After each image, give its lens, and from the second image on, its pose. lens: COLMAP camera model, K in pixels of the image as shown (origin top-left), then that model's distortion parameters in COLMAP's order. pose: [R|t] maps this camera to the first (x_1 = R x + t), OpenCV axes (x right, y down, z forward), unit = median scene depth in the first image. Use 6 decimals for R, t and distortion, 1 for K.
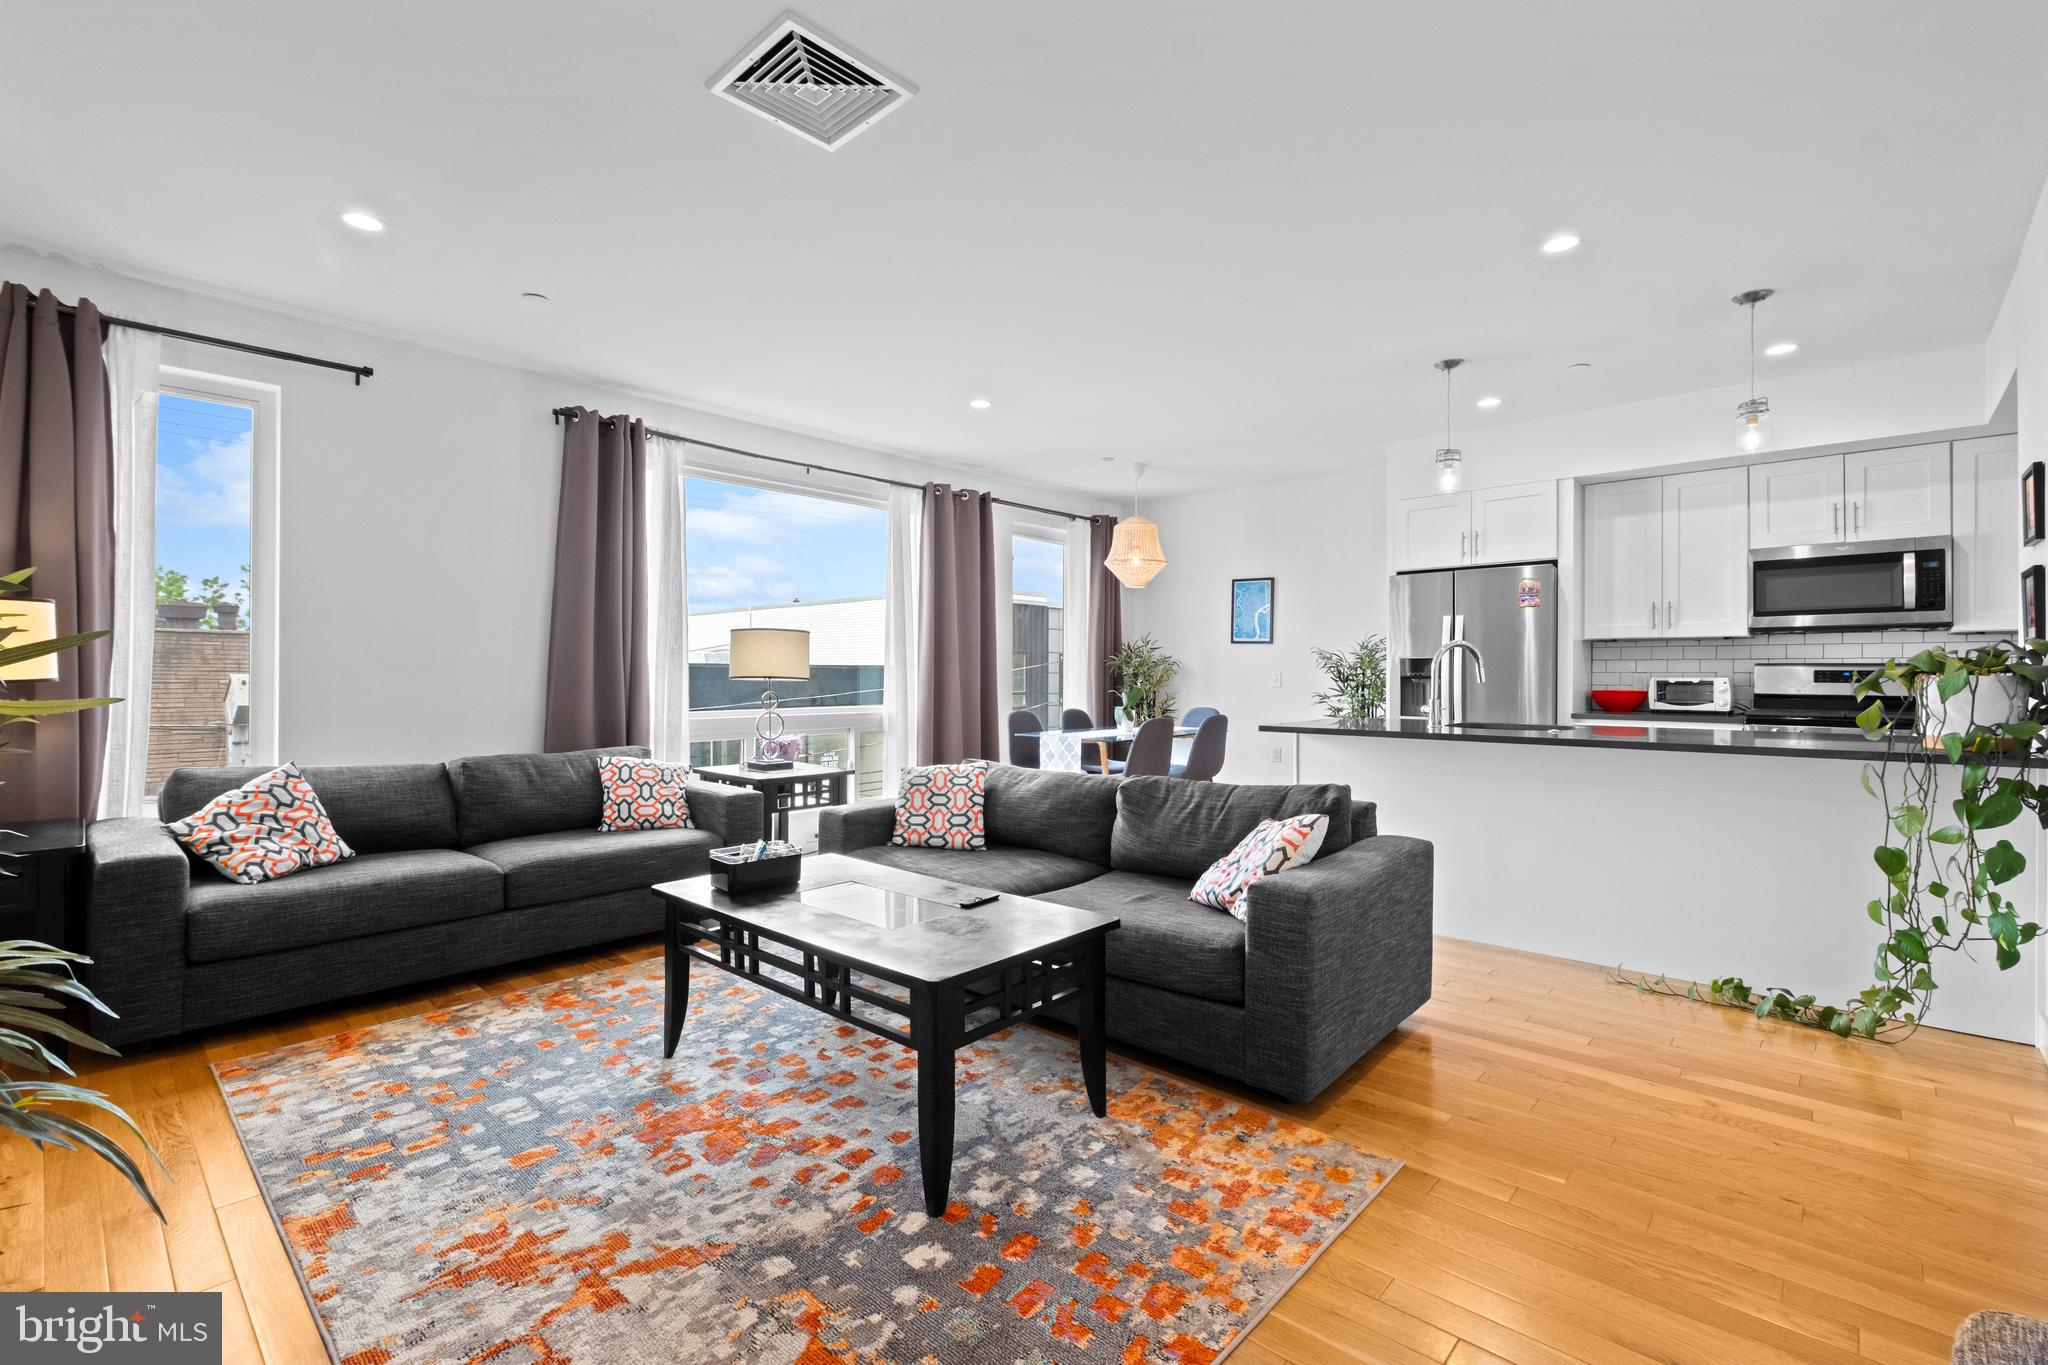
lens RADIAL K [[904.1, 0, 1030.5], [0, 904.1, 667.9], [0, 0, 1]] dist [0.011267, -0.008322]
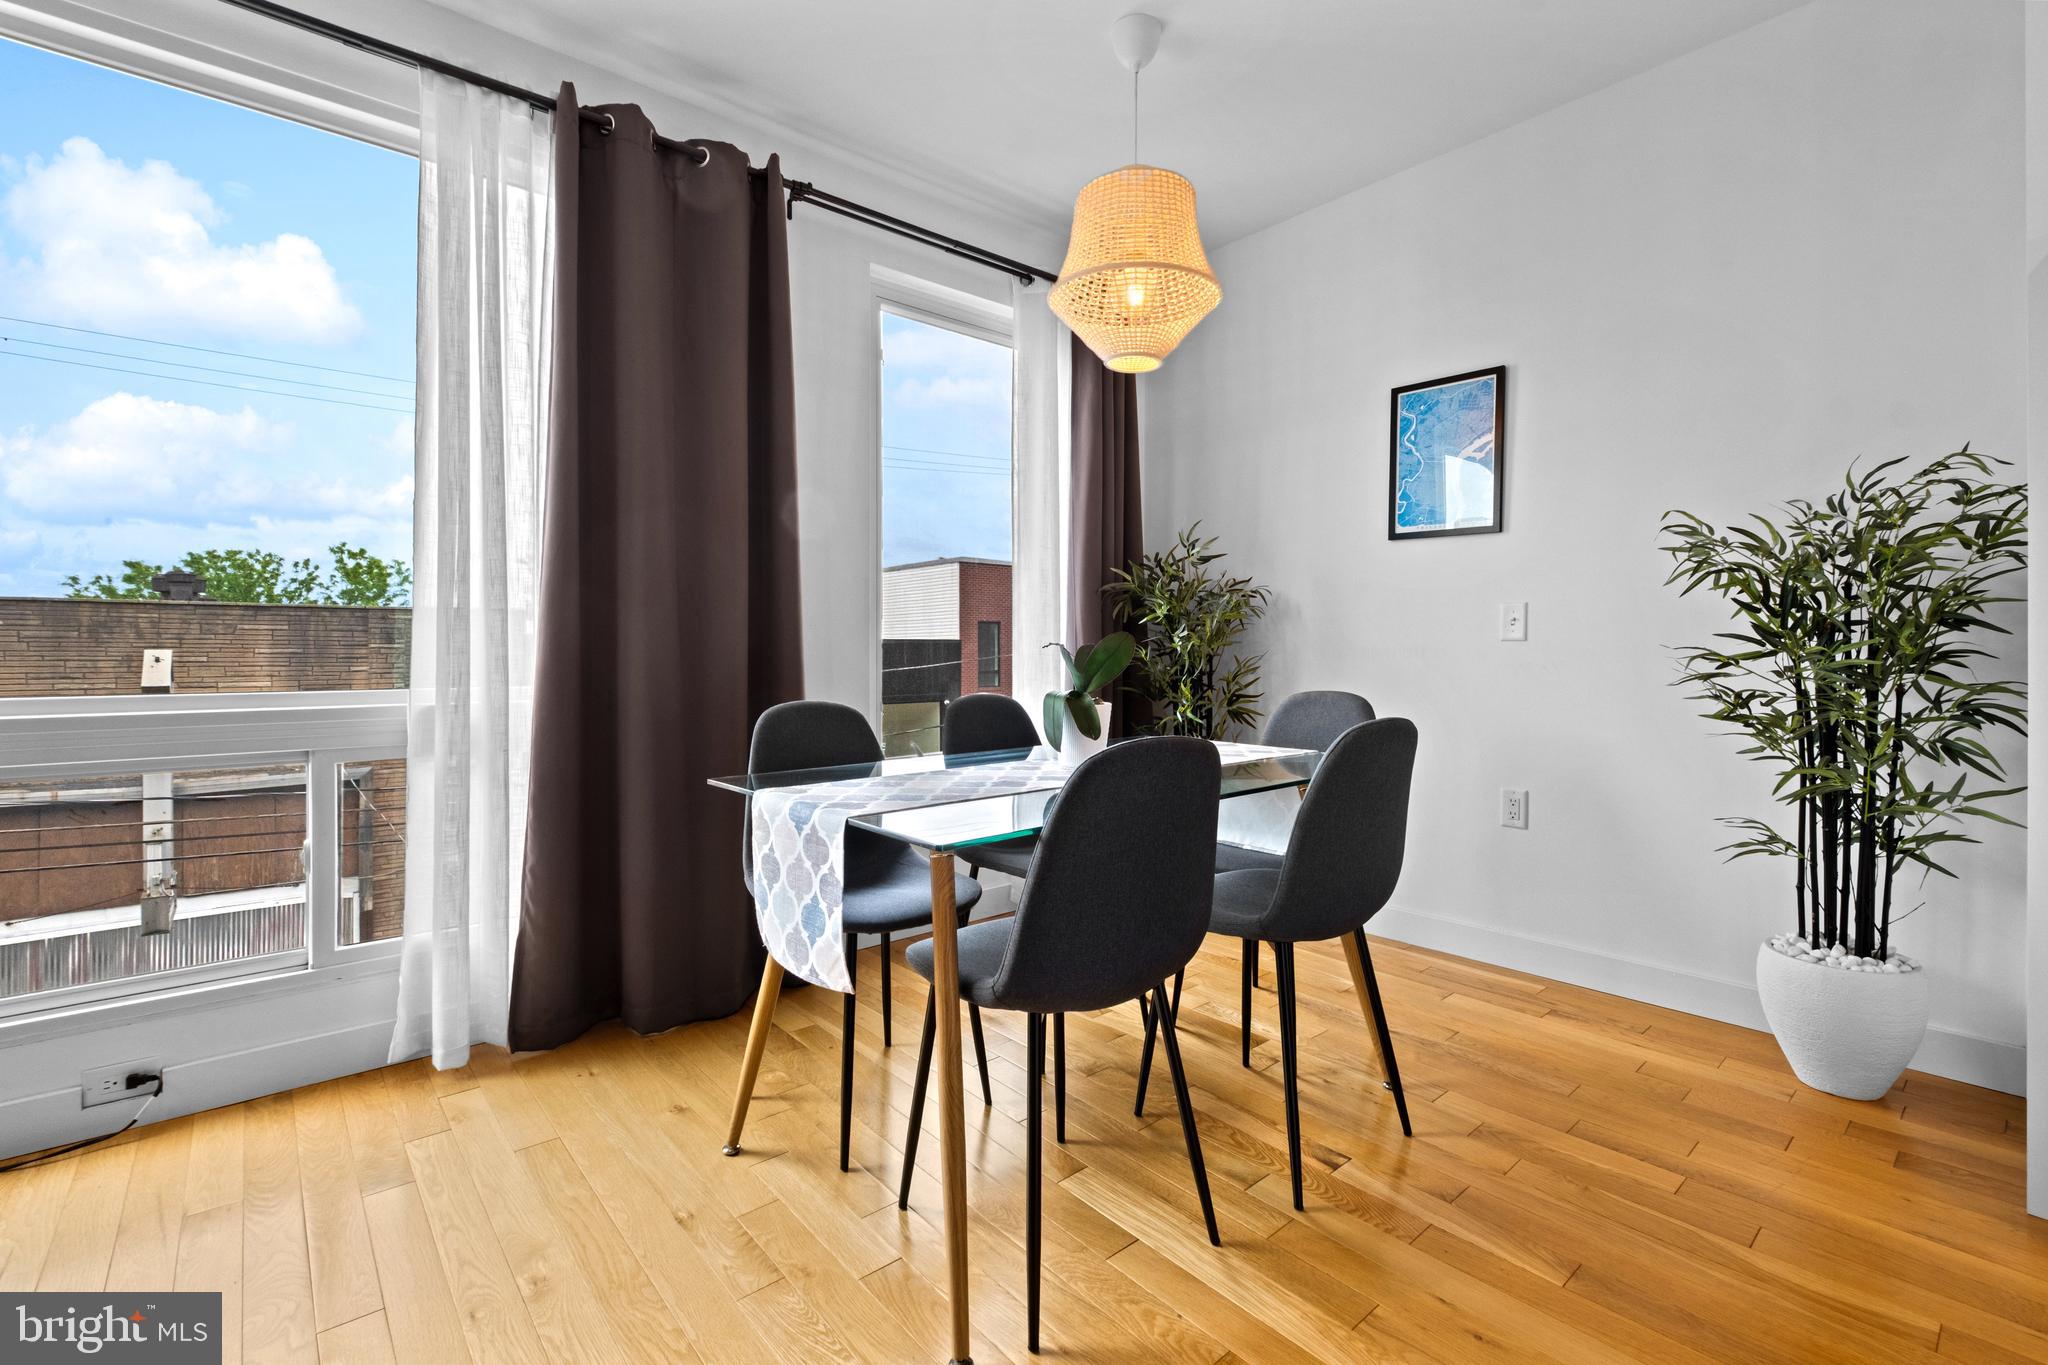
lens RADIAL K [[906.3, 0, 1022.7], [0, 906.3, 647.4], [0, 0, 1]] dist [0.000573, -0.000798]
pose [[0.992800, -0.005962, -0.119638, 0.196718], [0.005894, 0.999982, -0.000916, 0.044278], [0.119641, 0.000205, 0.992817, 1.084259]]
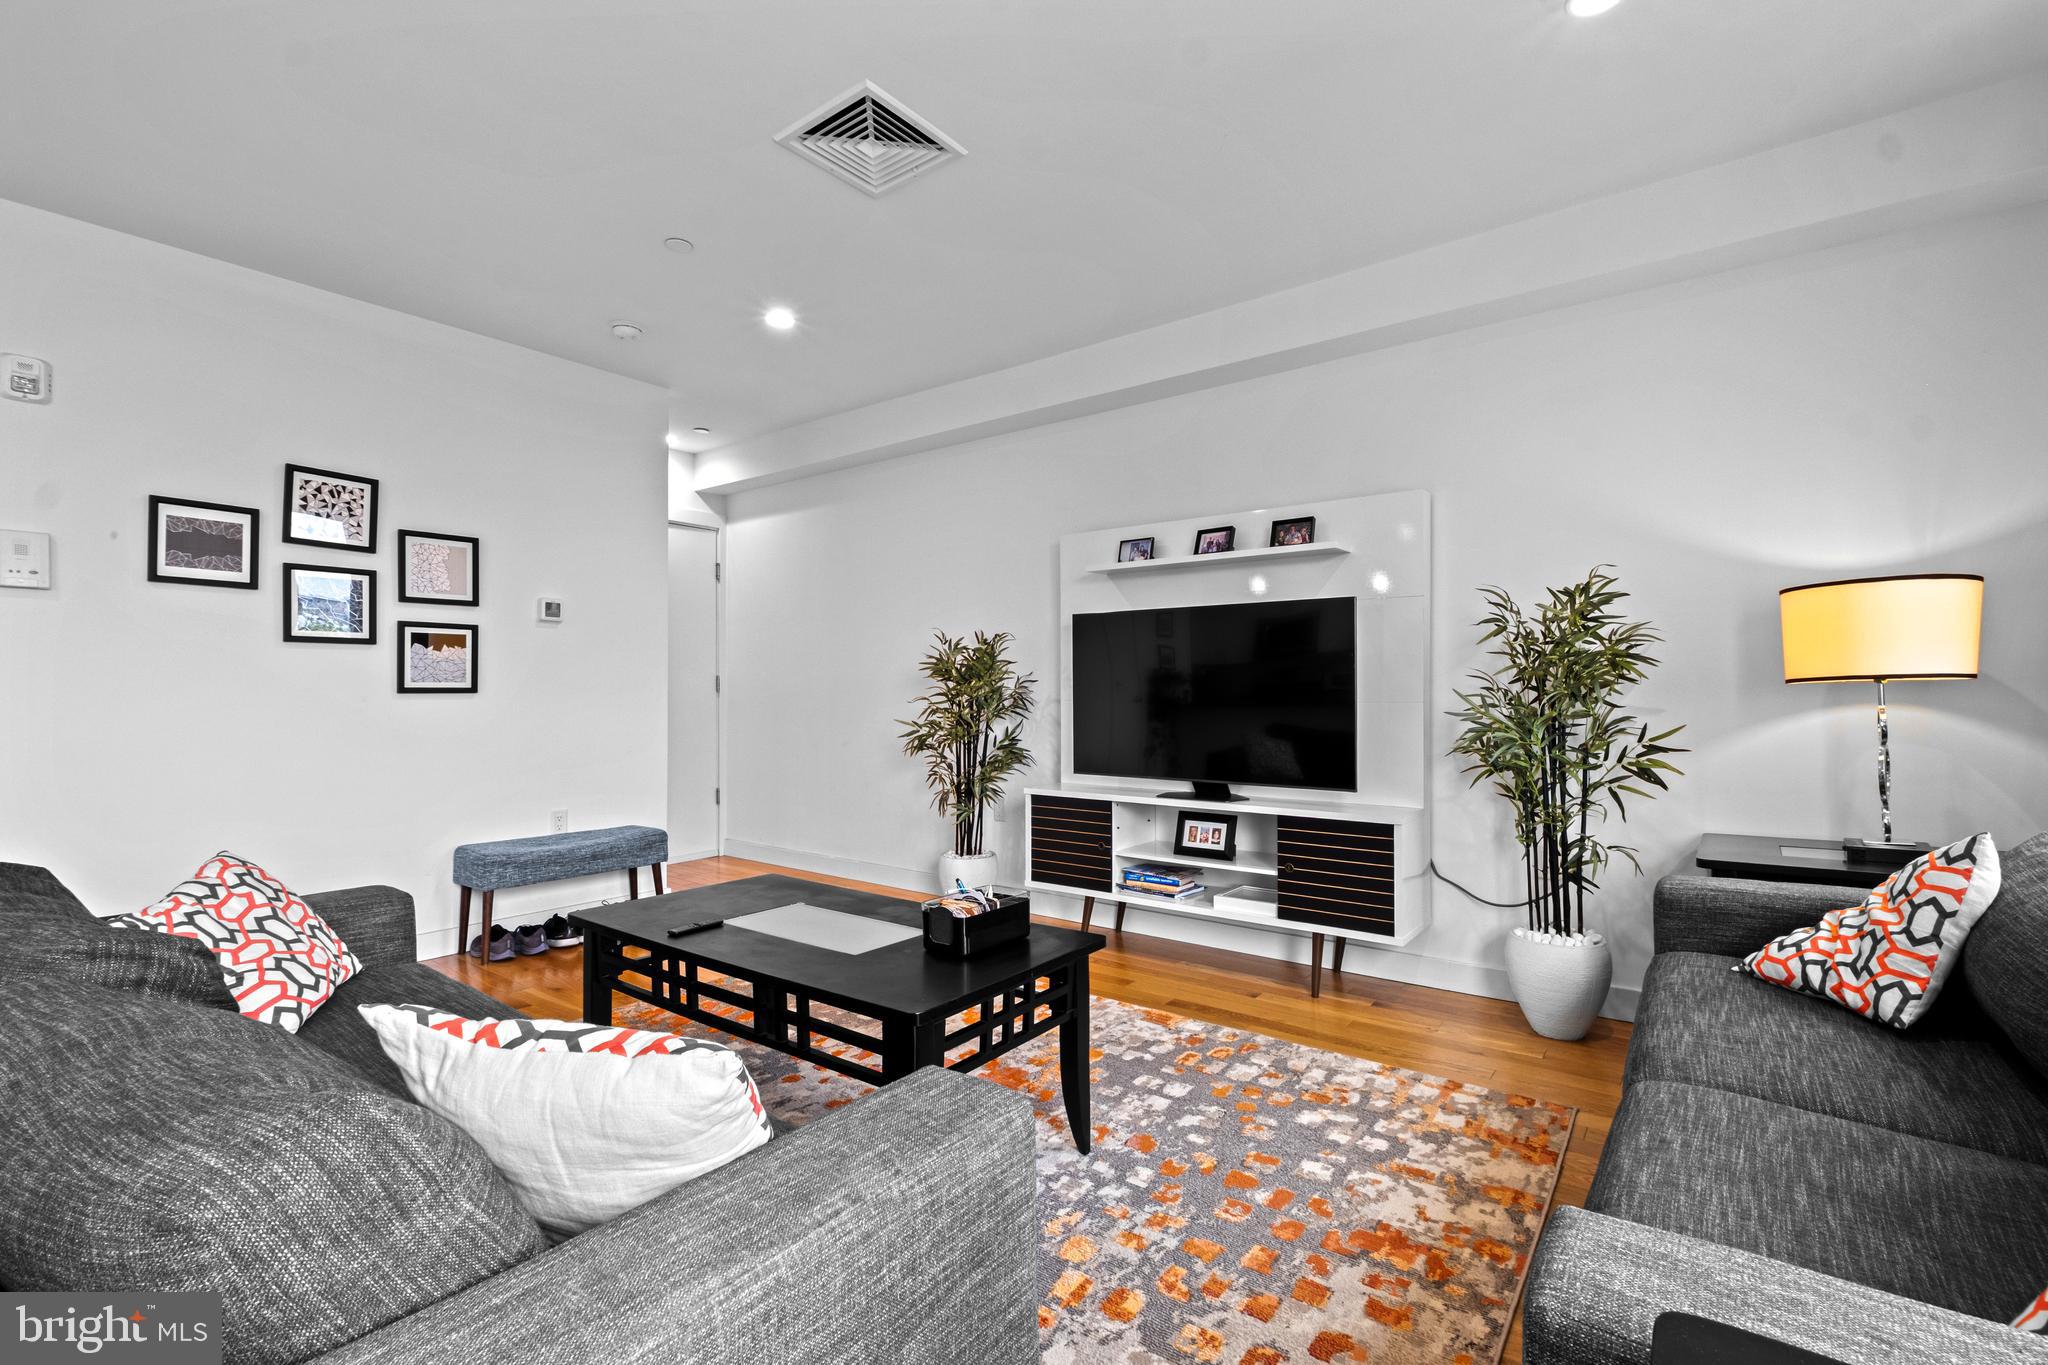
lens RADIAL K [[901.1, 0, 1037.3], [0, 901.1, 692.8], [0, 0, 1]] dist [0.000779, -0.001086]
pose [[-0.995170, -0.000321, -0.098170, -0.202884], [0.000322, 0.999979, -0.006537, 0.023614], [0.098170, -0.006537, -0.995148, 1.288712]]
